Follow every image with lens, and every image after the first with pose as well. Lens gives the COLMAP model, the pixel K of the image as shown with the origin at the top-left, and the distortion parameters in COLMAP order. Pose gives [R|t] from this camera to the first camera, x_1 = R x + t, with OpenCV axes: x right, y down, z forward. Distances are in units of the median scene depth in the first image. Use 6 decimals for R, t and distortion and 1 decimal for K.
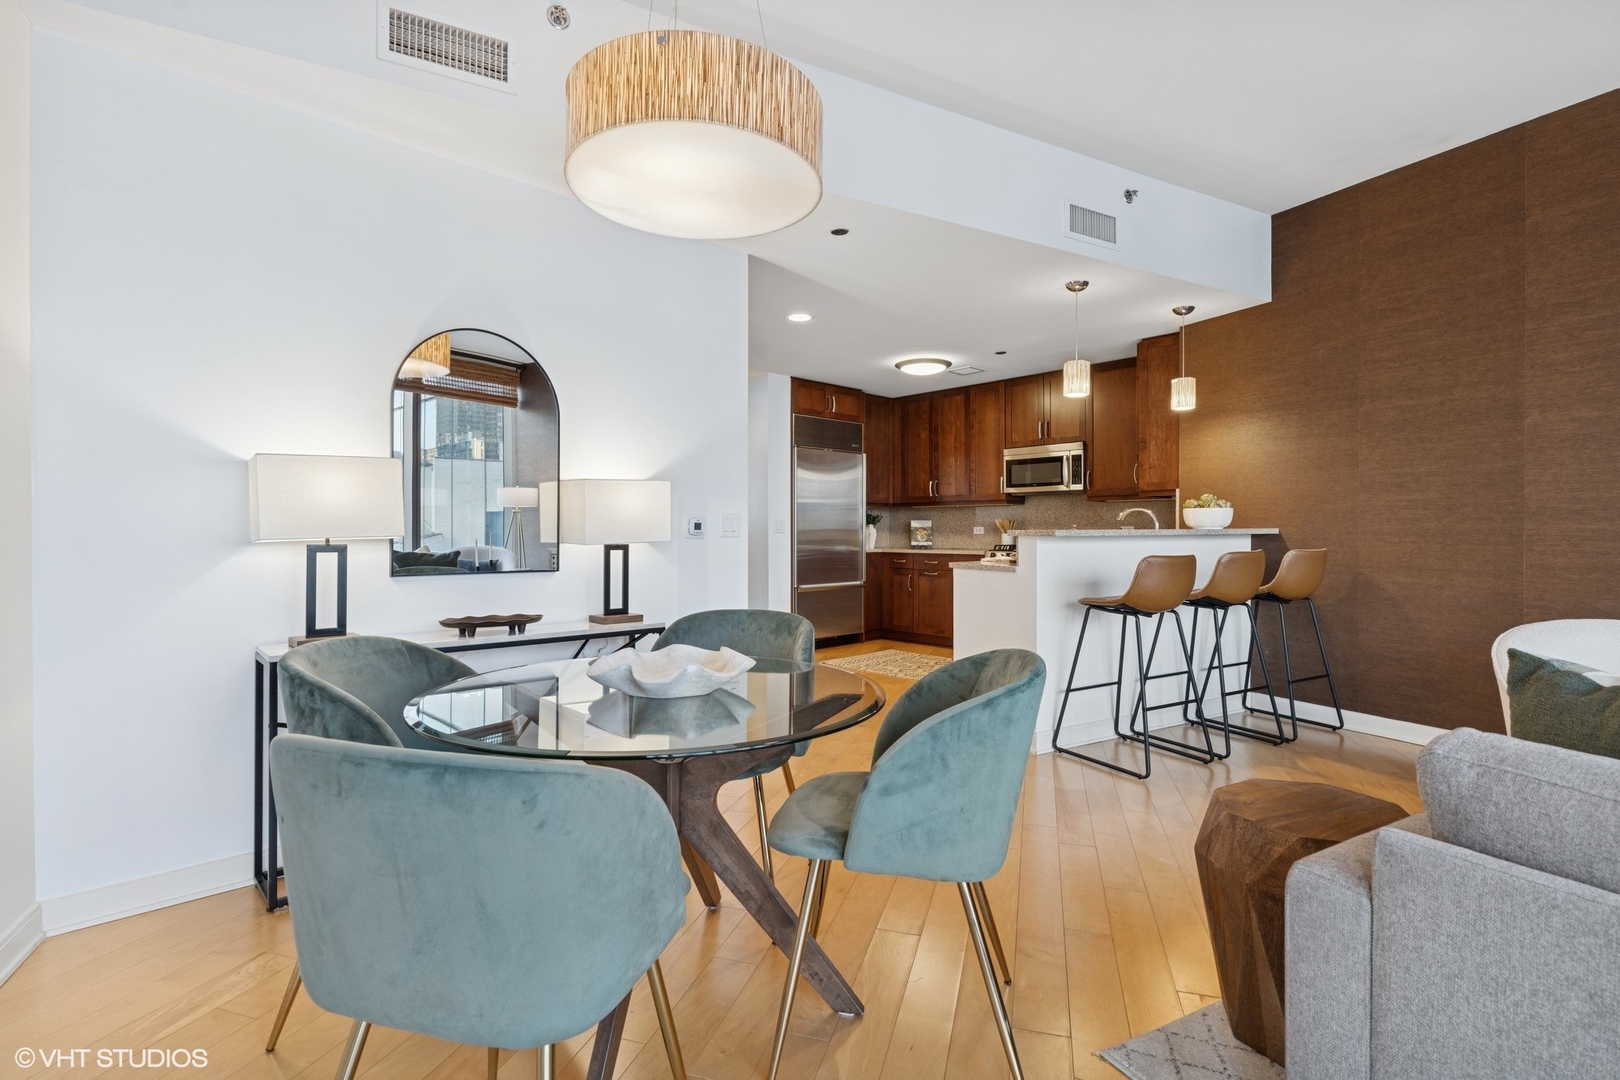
lens RADIAL K [[746.3, 0, 805.4], [0, 746.3, 532.4], [0, 0, 1]] dist [0.000106, 0.000529]
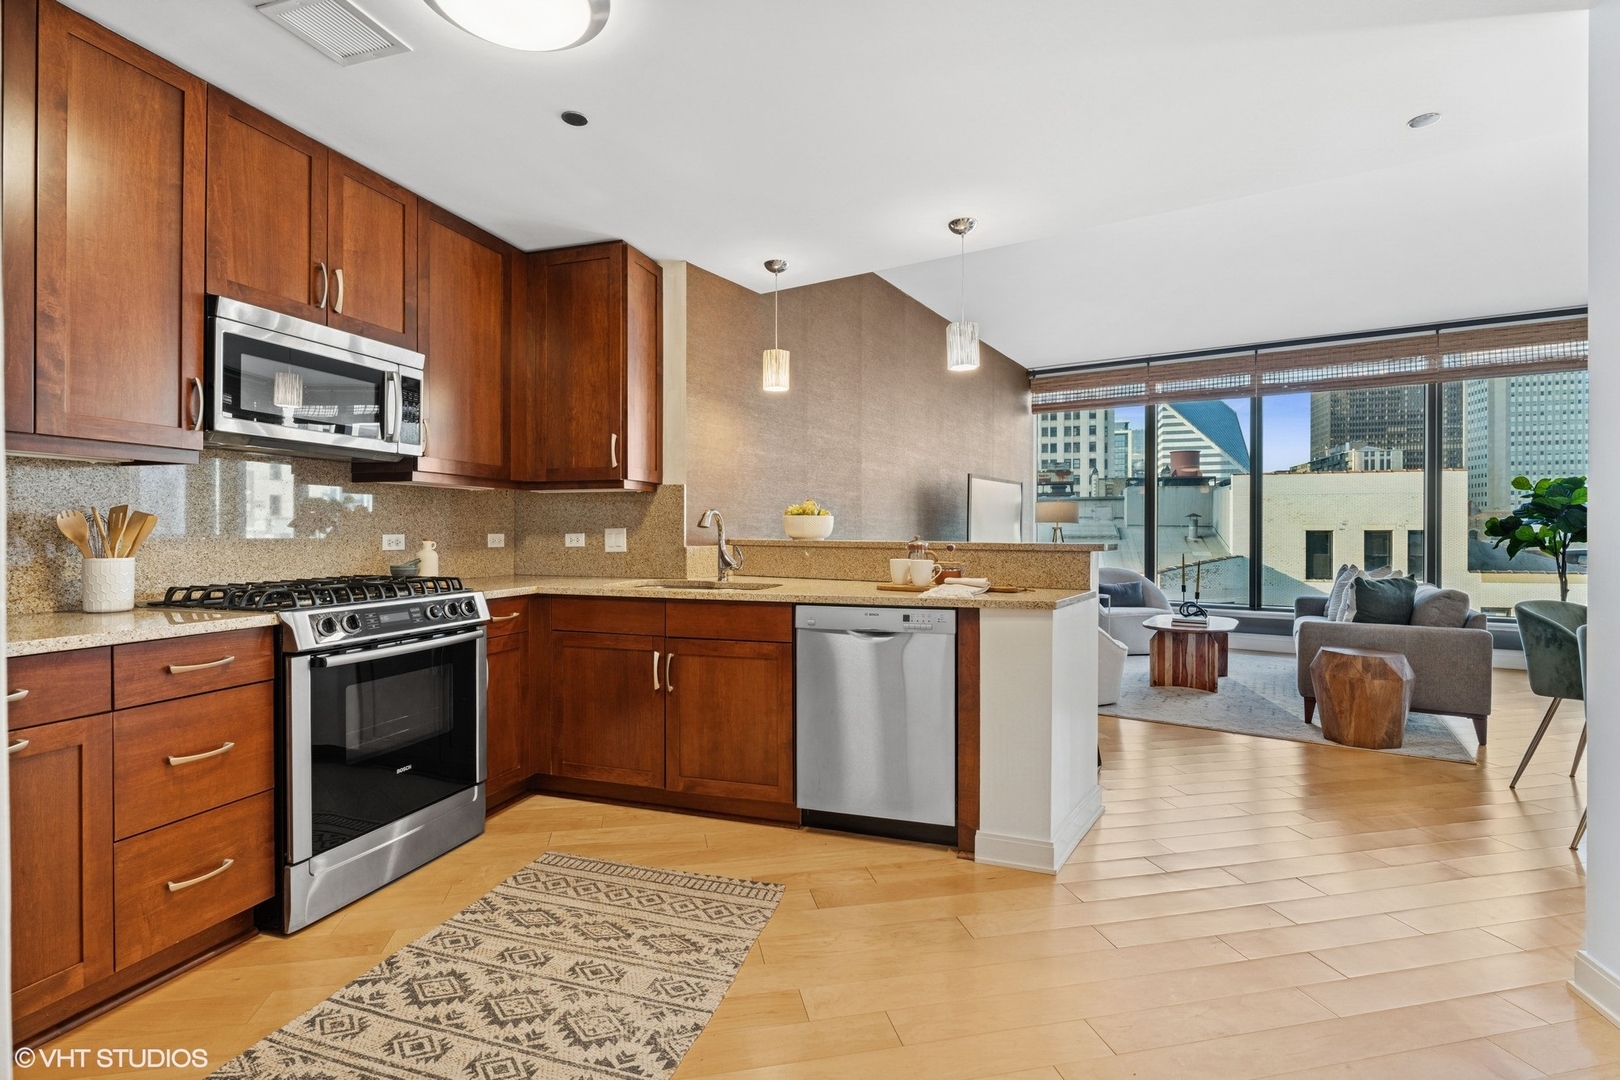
lens RADIAL K [[746.3, 0, 805.4], [0, 746.3, 532.4], [0, 0, 1]] dist [0.000106, 0.000529]
pose [[-0.494905, -0.003845, 0.868938, -0.141387], [-0.002957, 0.999992, 0.002740, -0.010409], [-0.868942, -0.001214, -0.494913, 0.940660]]
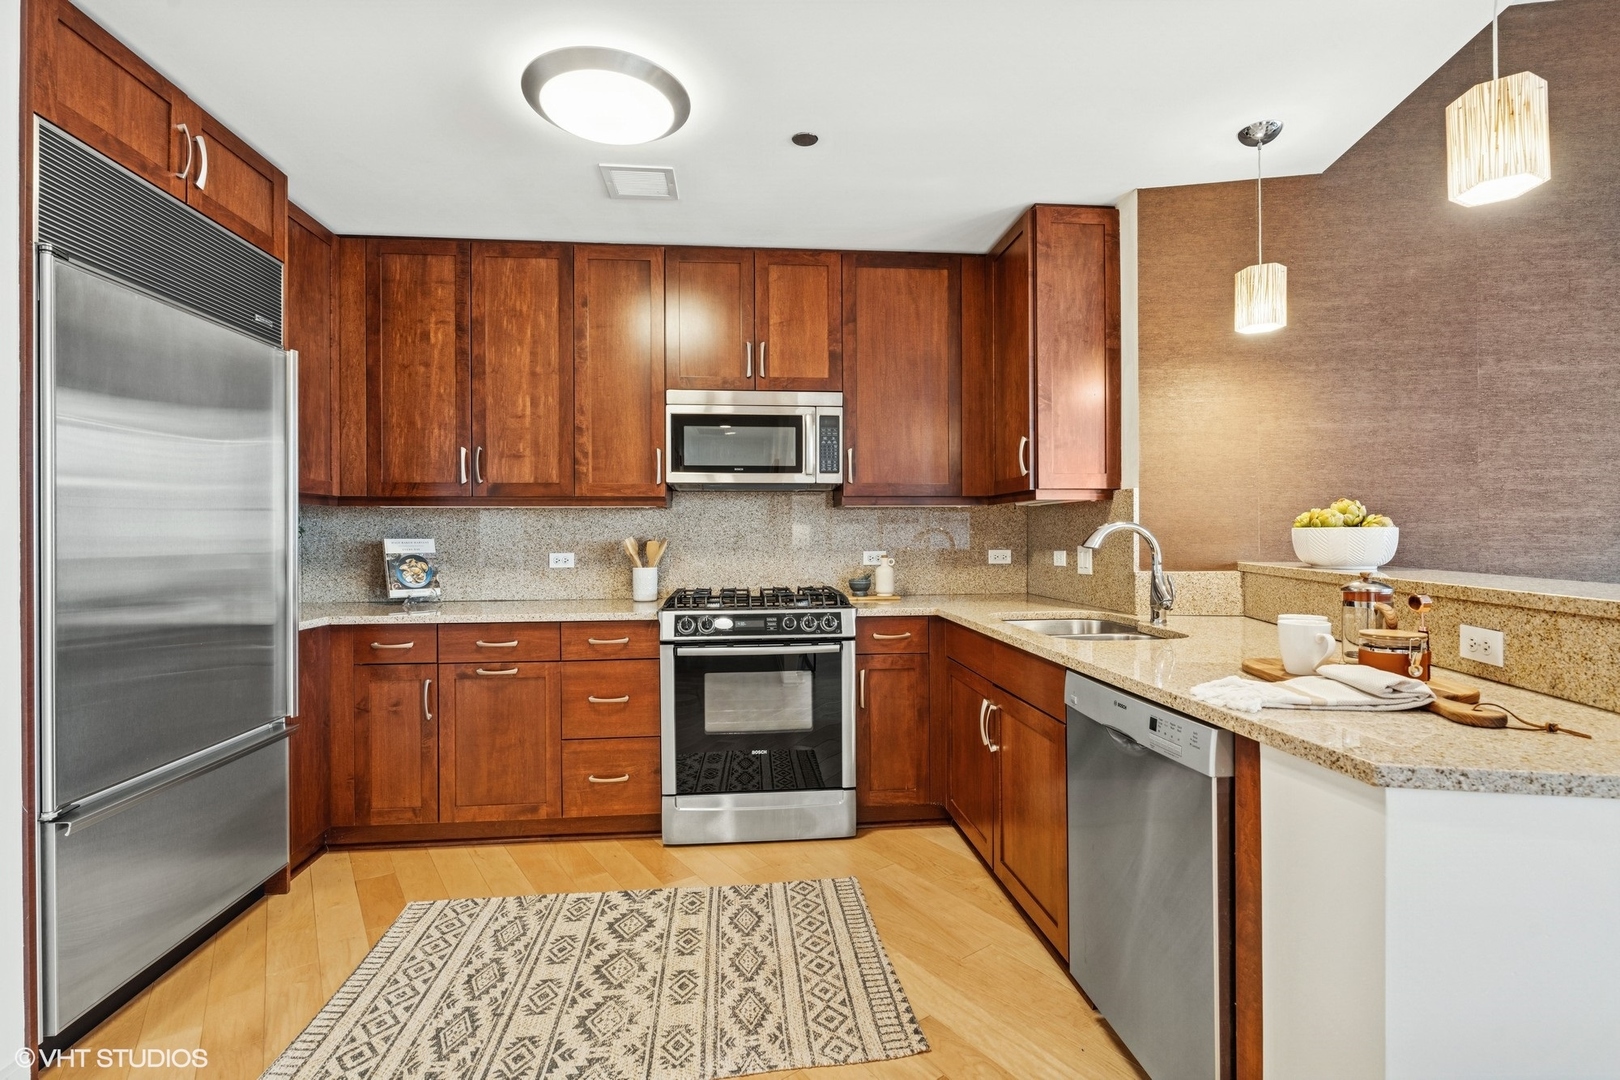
lens RADIAL K [[753.7, 0, 808.7], [0, 753.7, 534.3], [0, 0, 1]] dist [-0.002095, -0.000678]
pose [[0.606106, -0.005914, 0.795362, -0.058729], [0.007201, 0.999972, 0.001948, -0.020586], [-0.795351, 0.004547, 0.606132, 0.641898]]
